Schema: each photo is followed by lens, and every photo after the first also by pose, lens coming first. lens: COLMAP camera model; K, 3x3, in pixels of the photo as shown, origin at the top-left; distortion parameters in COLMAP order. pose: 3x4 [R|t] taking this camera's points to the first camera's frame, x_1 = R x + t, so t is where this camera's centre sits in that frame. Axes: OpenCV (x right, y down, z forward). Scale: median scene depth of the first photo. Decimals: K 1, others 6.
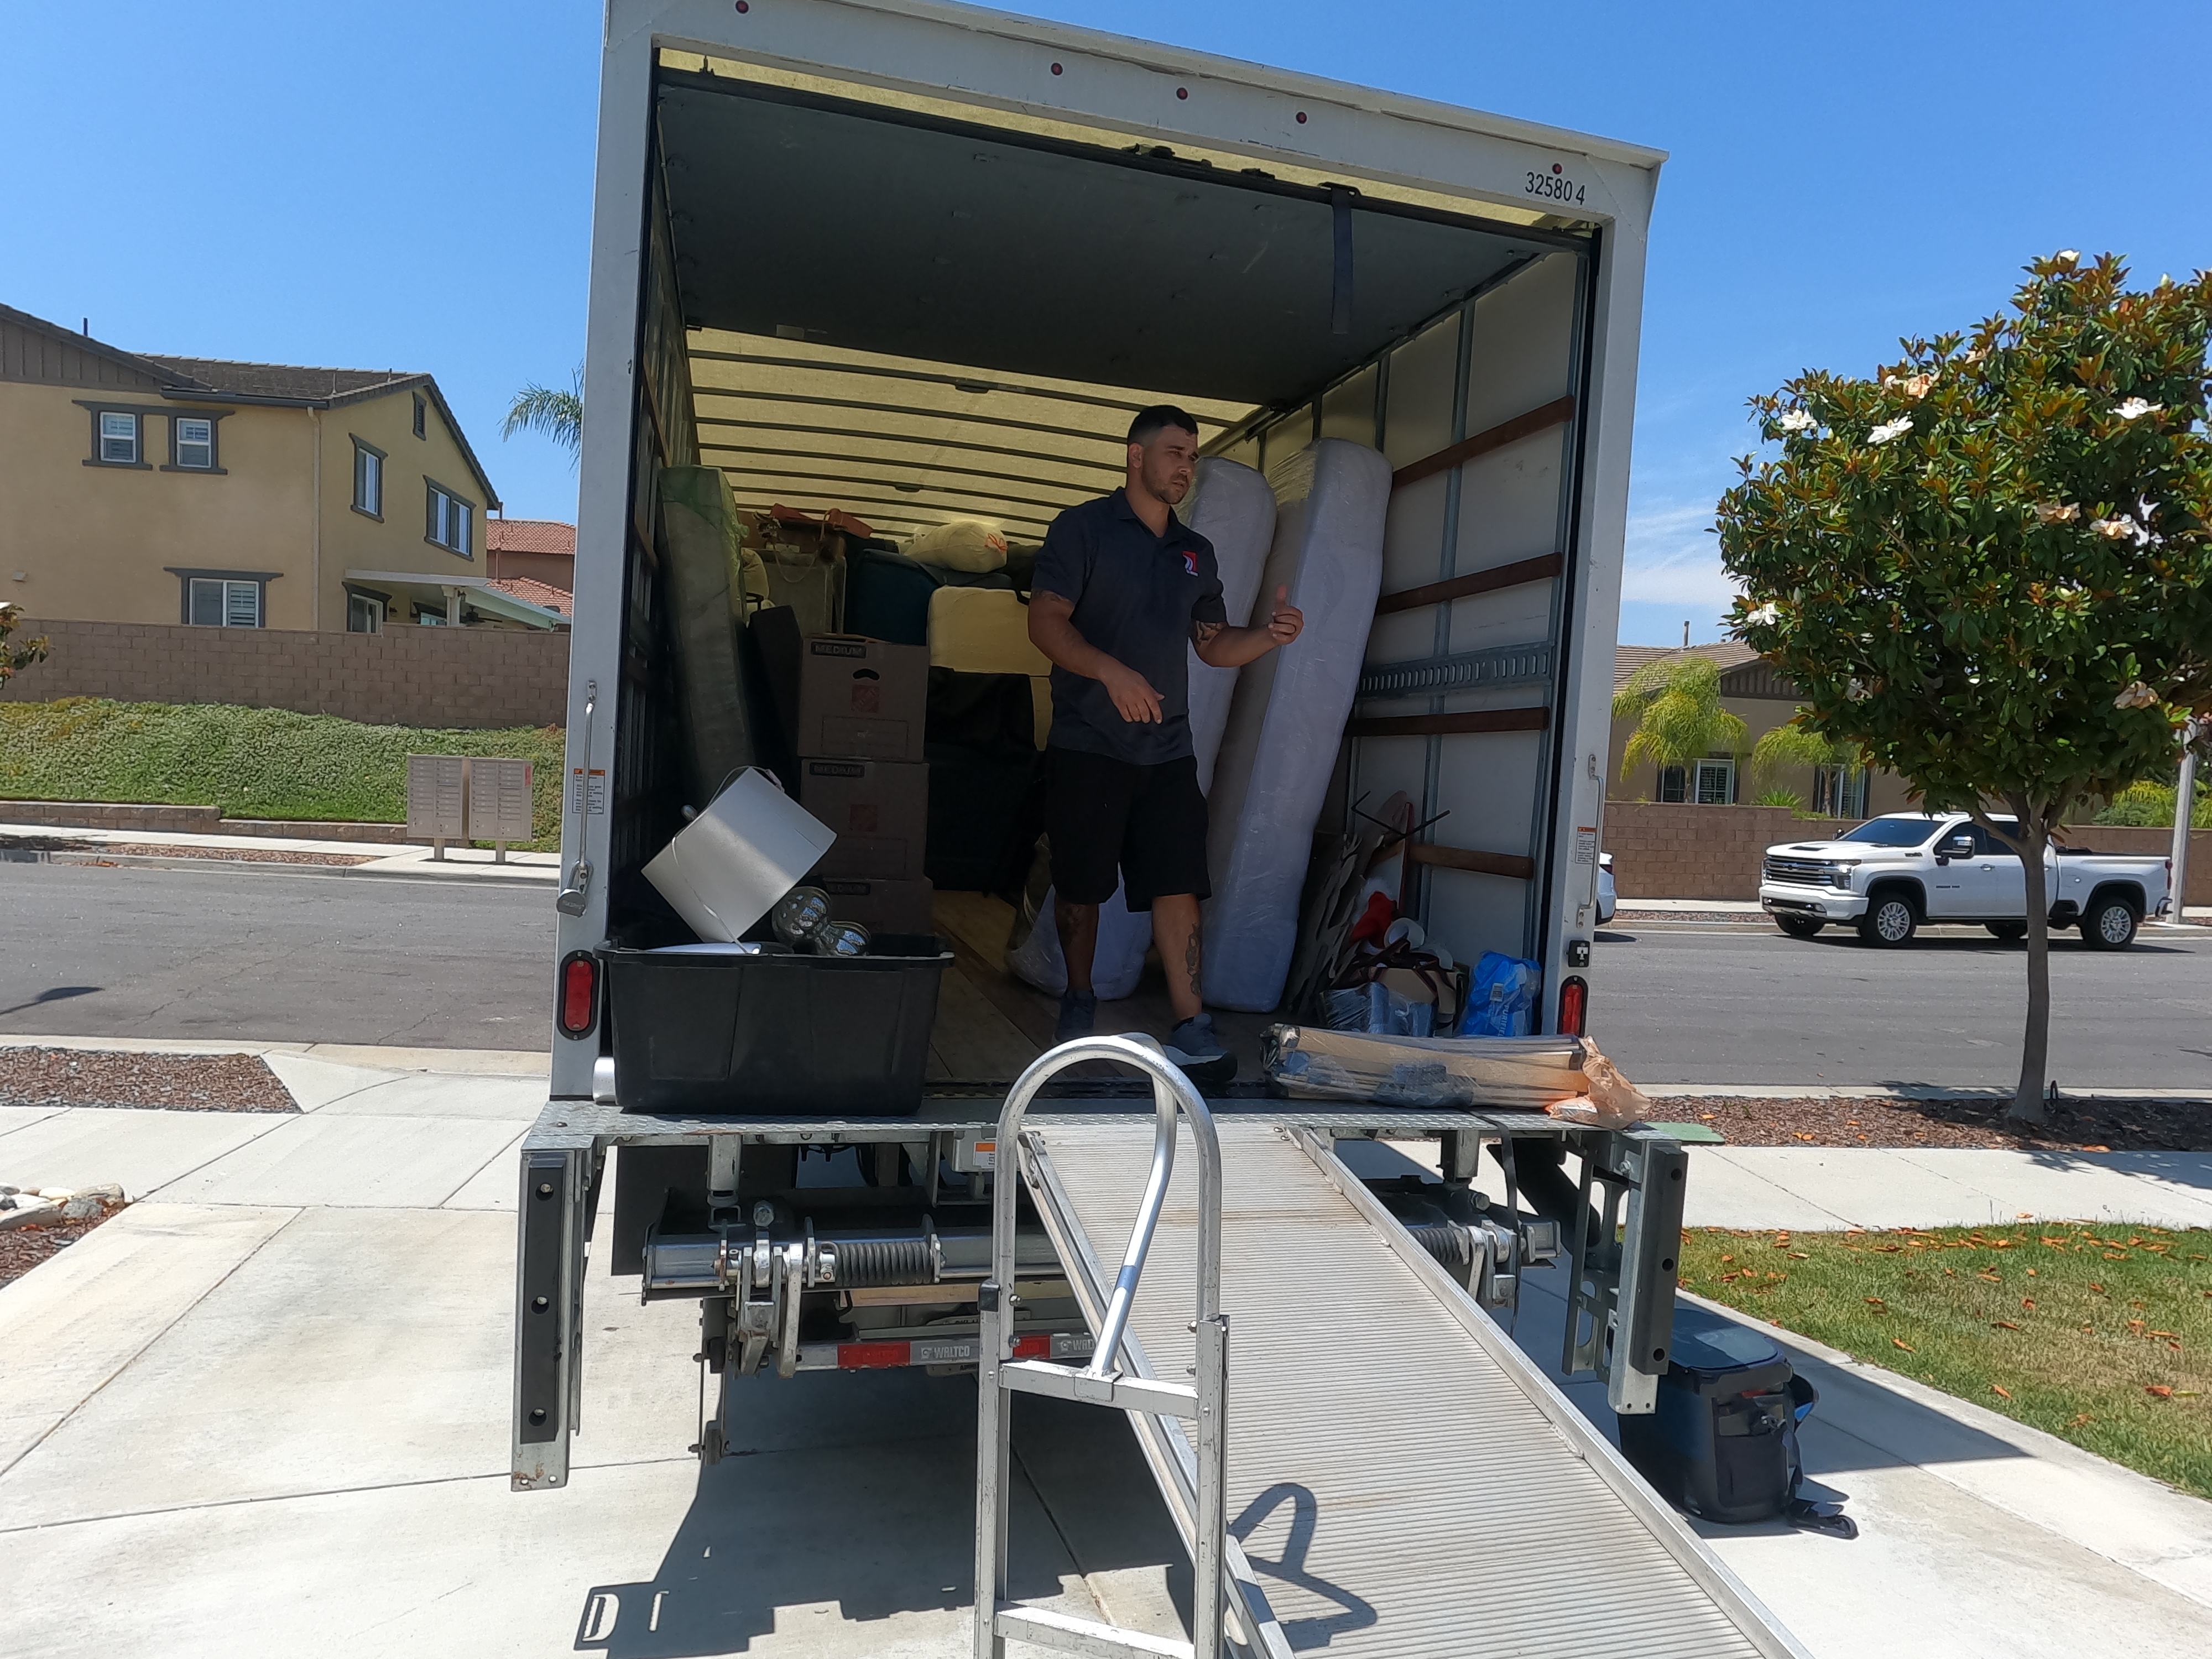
lens RADIAL K [[1369.5, 0, 1106.0], [0, 1369.5, 829.5], [0, 0, 1]] dist [-0.024711, 0.003321]
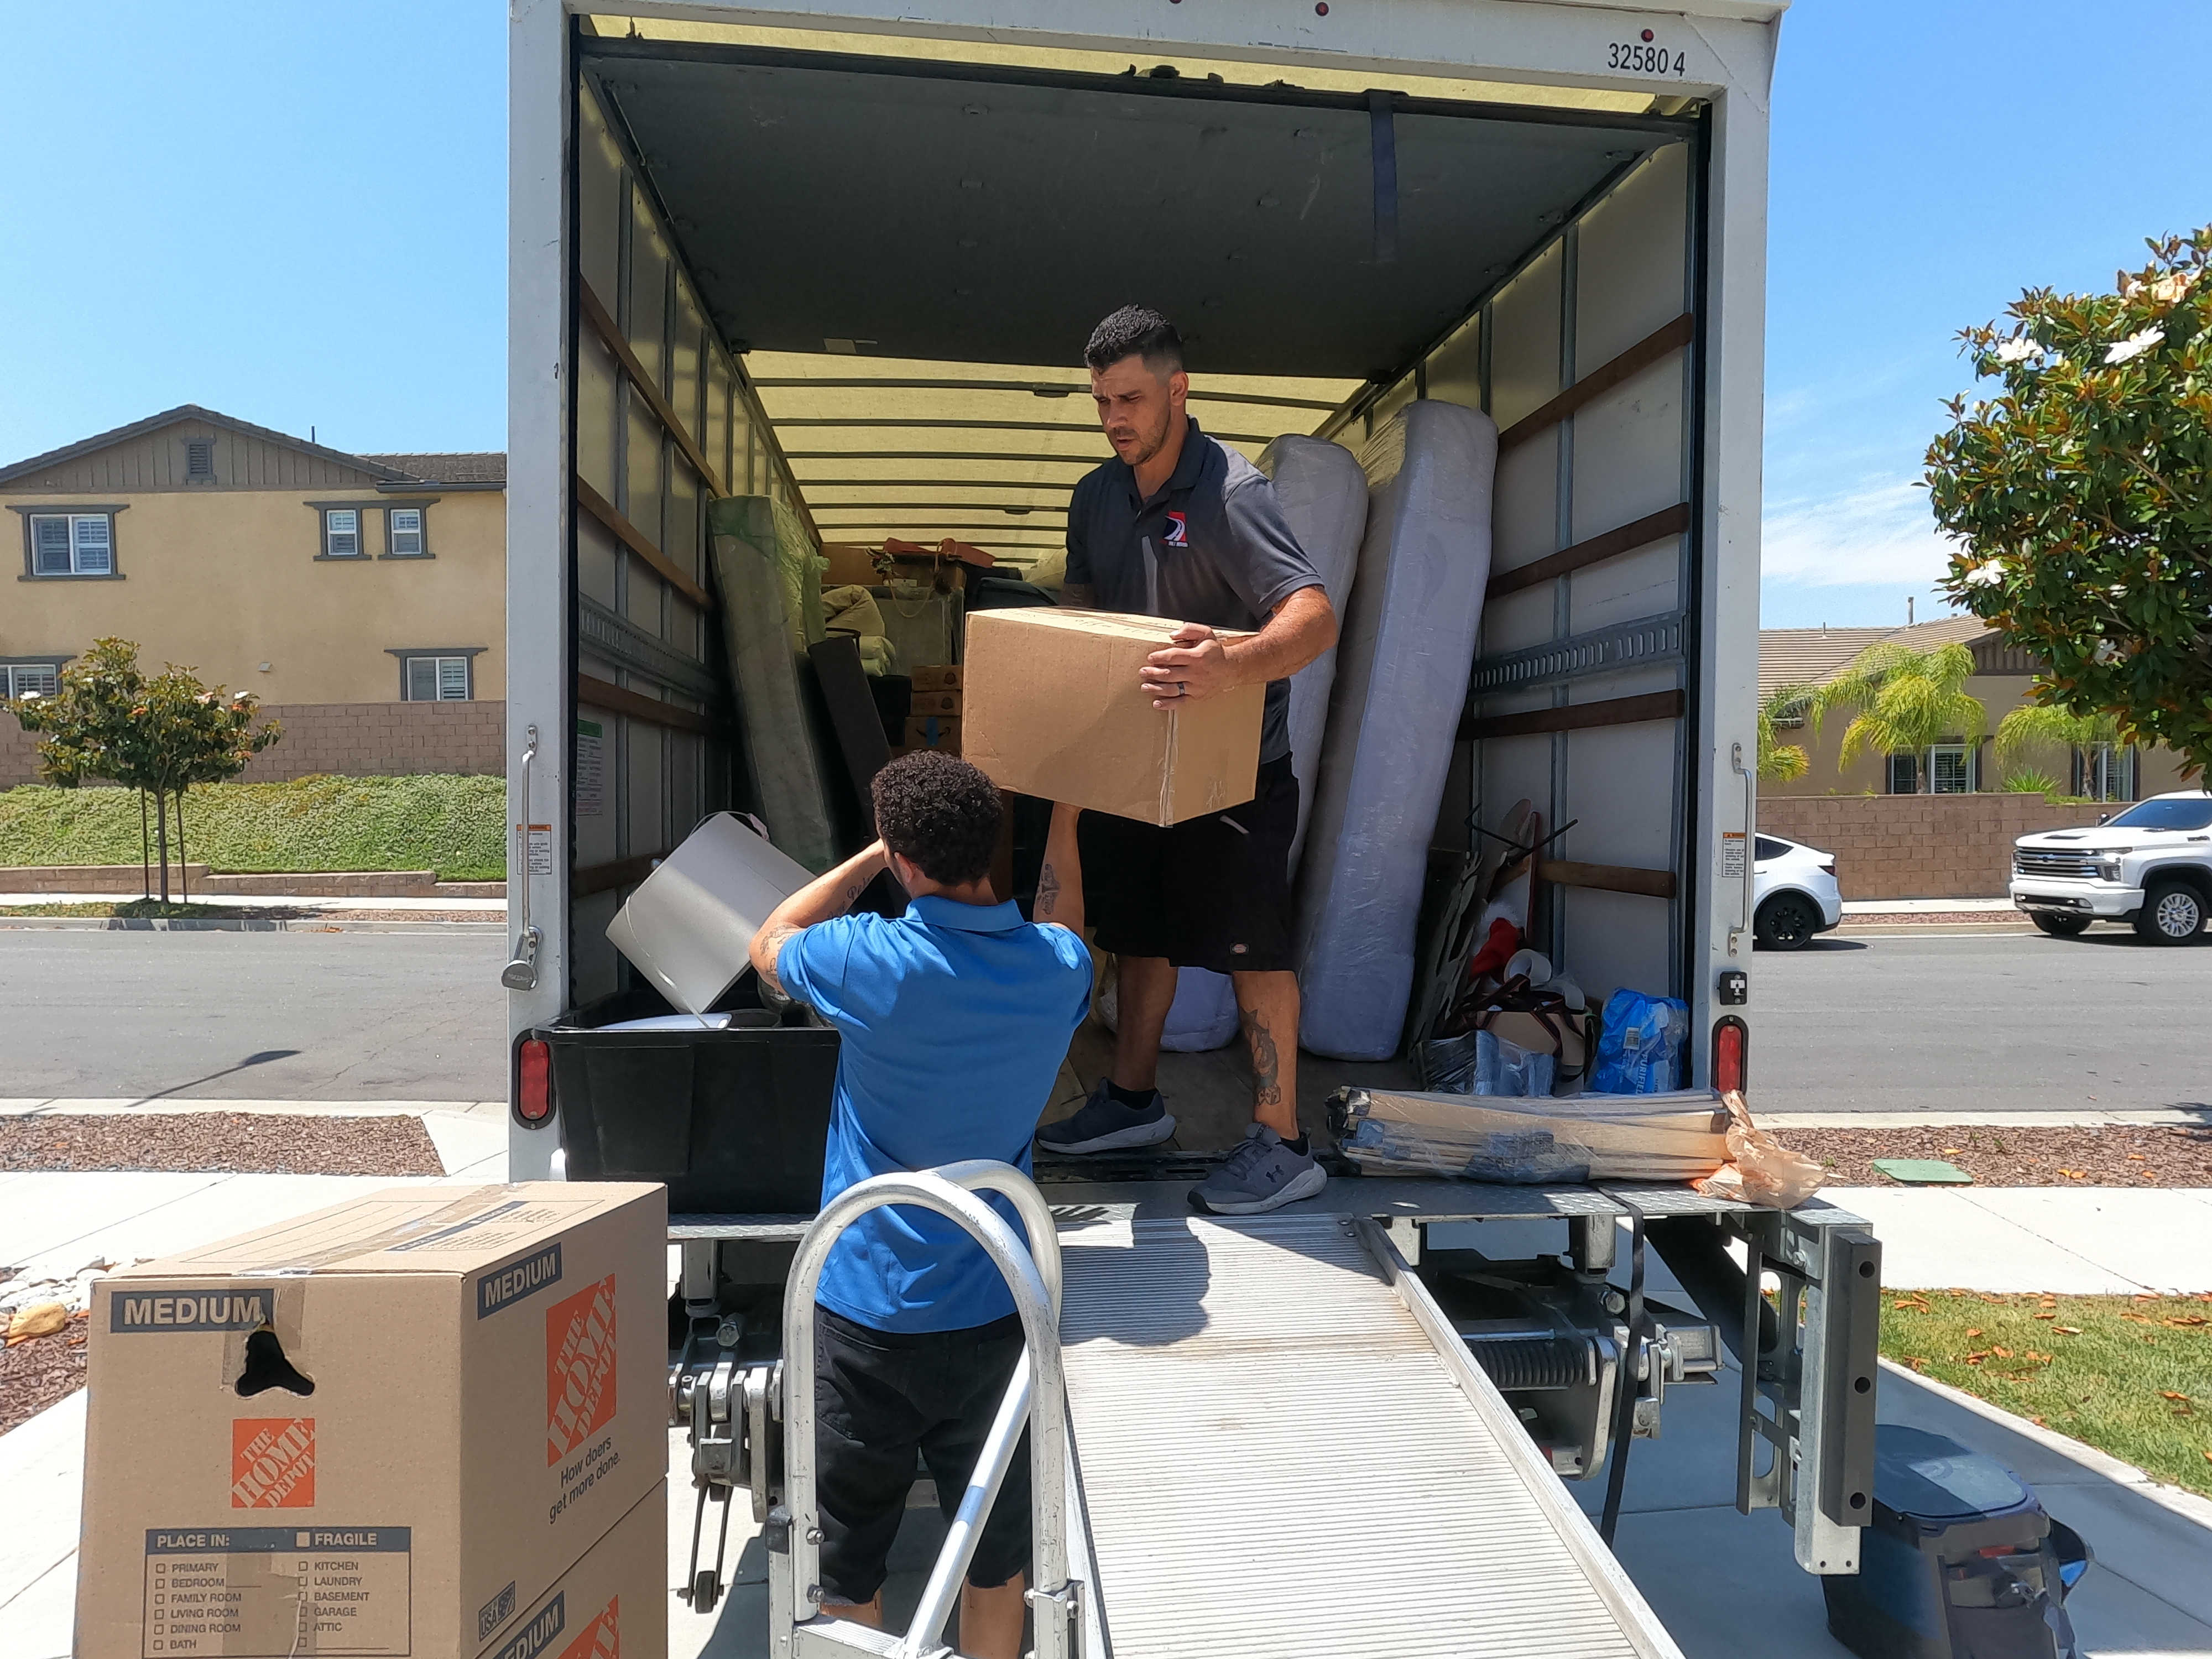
lens RADIAL K [[1368.6, 0, 1106.6], [0, 1368.6, 836.6], [0, 0, 1]] dist [-0.032856, 0.029535]
pose [[0.988647, -0.049075, -0.142017, 0.064058], [0.047068, 0.998739, -0.017458, -0.001844], [0.142694, 0.010575, 0.989710, 0.094783]]
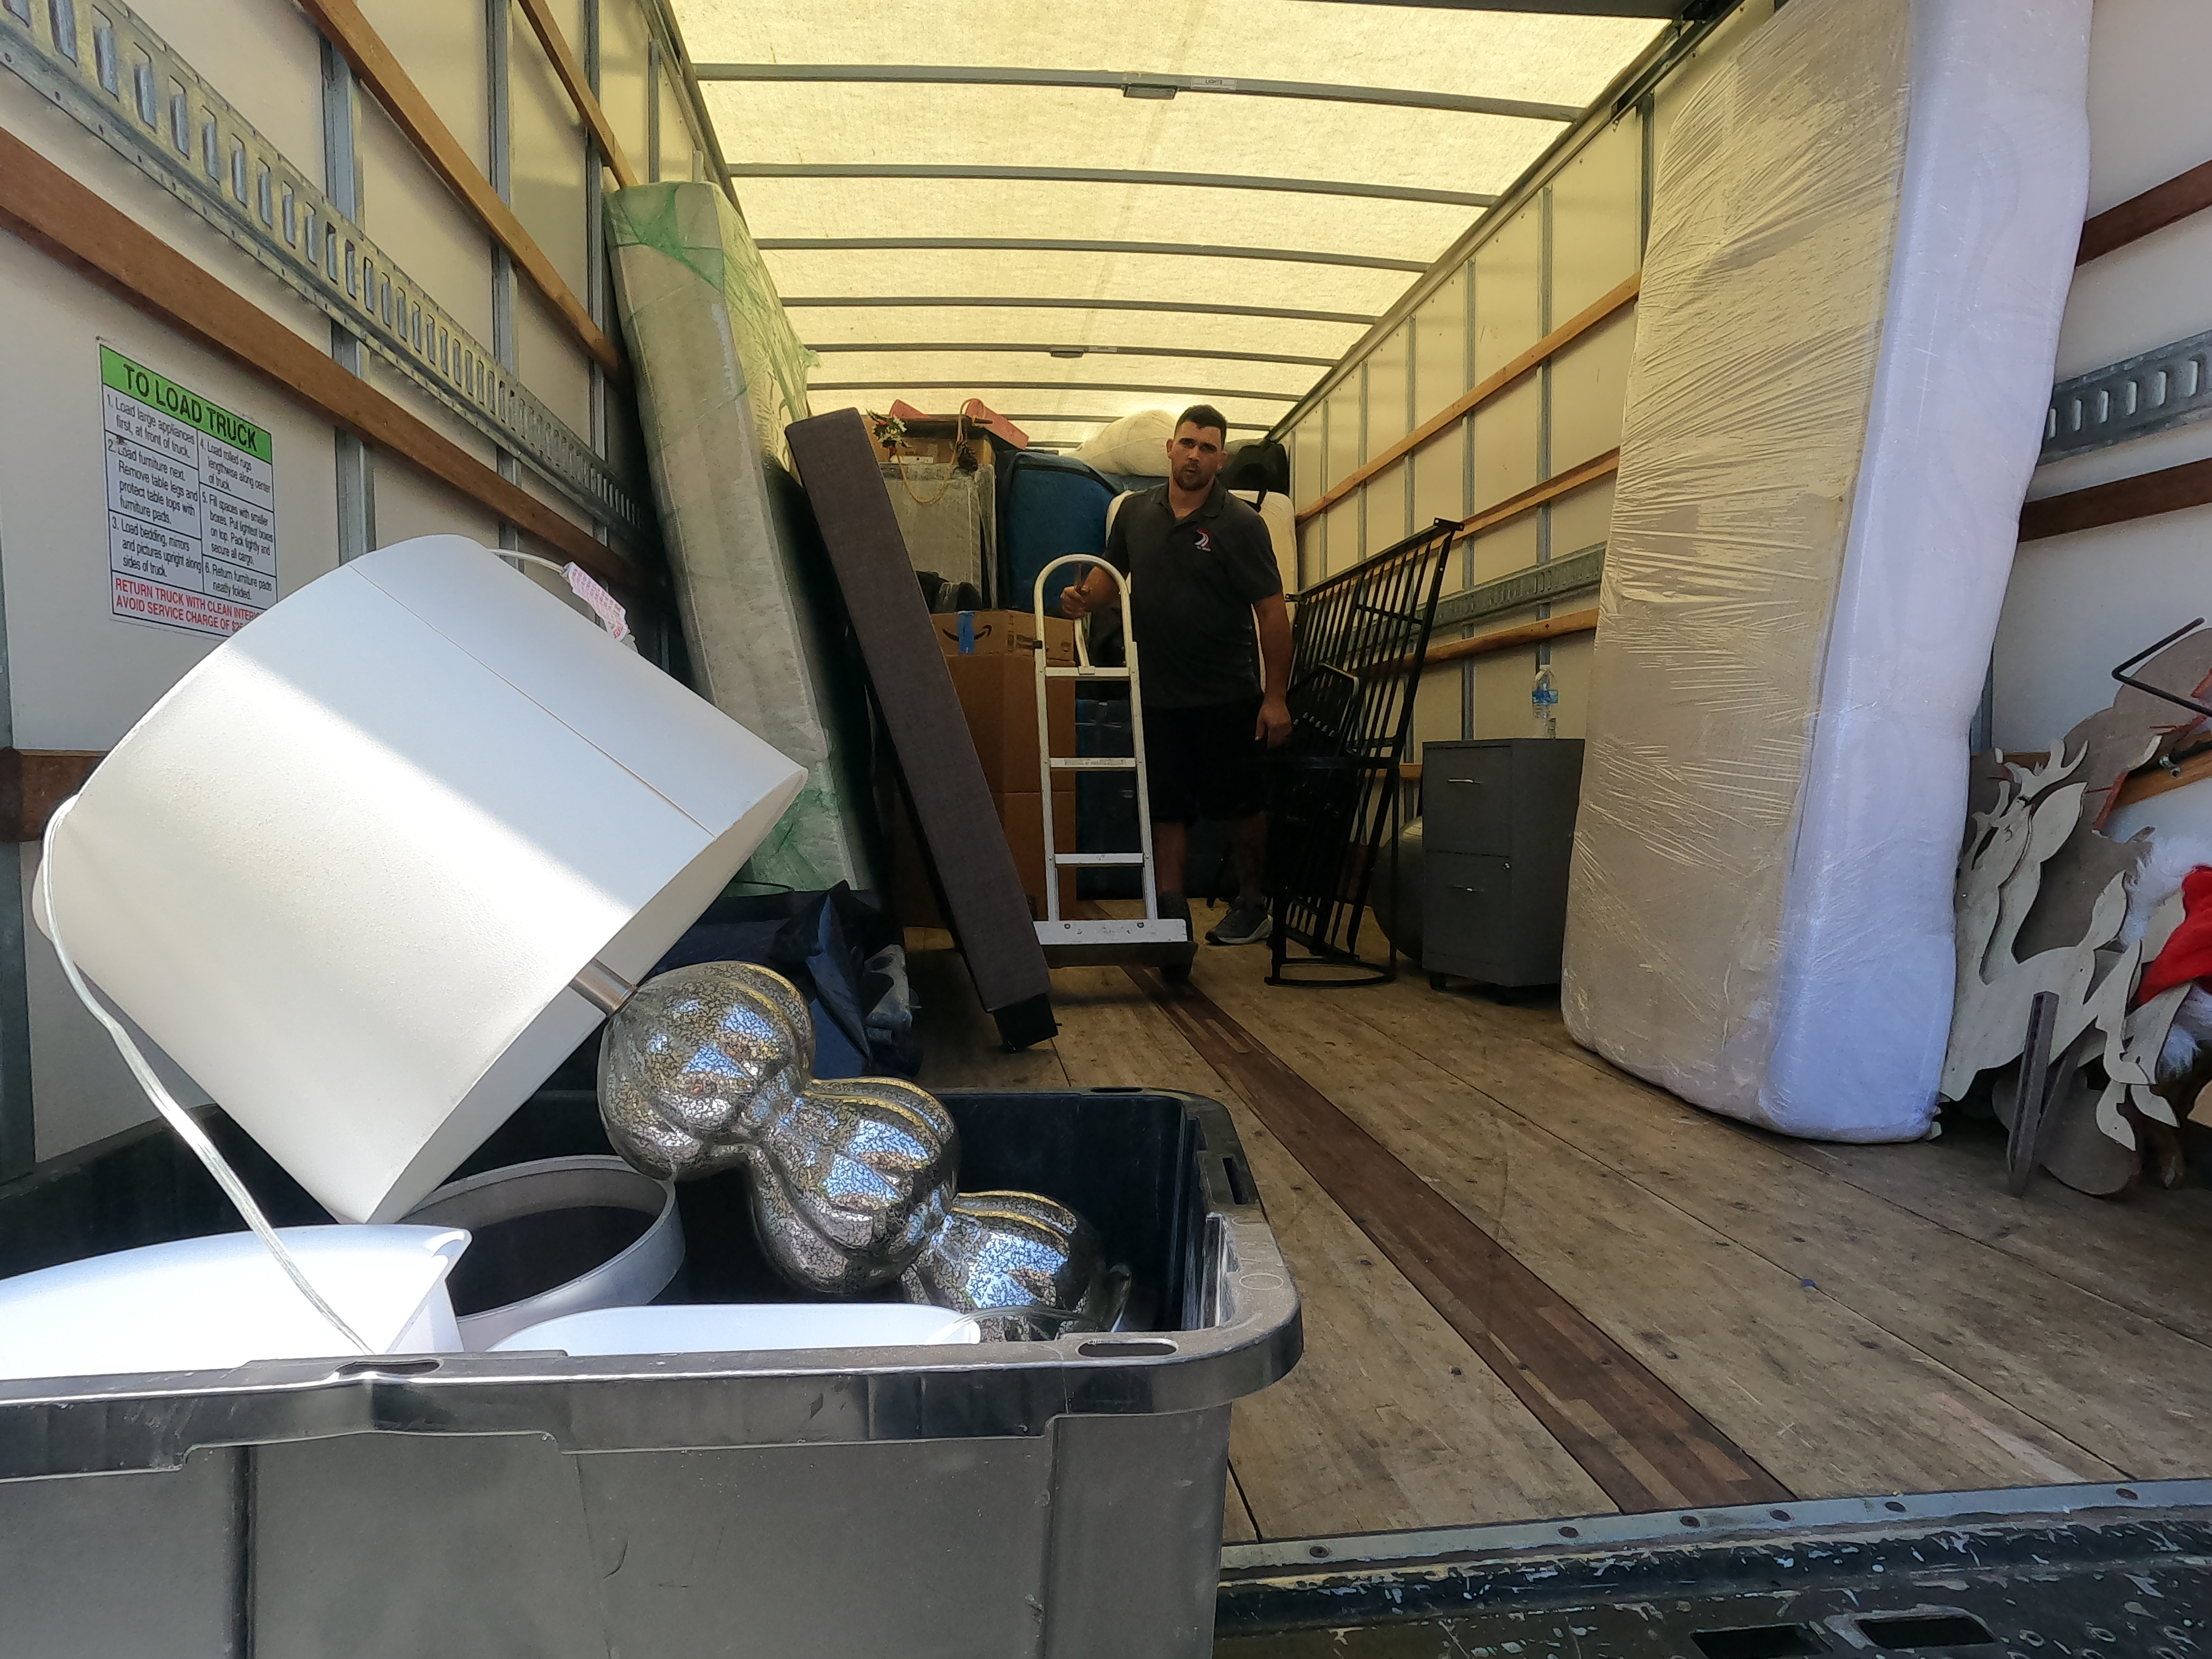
lens RADIAL K [[1368.6, 0, 1106.6], [0, 1368.6, 836.6], [0, 0, 1]] dist [-0.032856, 0.029535]
pose [[0.987955, -0.062287, -0.141650, -0.058511], [0.063058, 0.998009, 0.000960, 0.012086], [0.141308, -0.009880, 0.989916, 0.436477]]
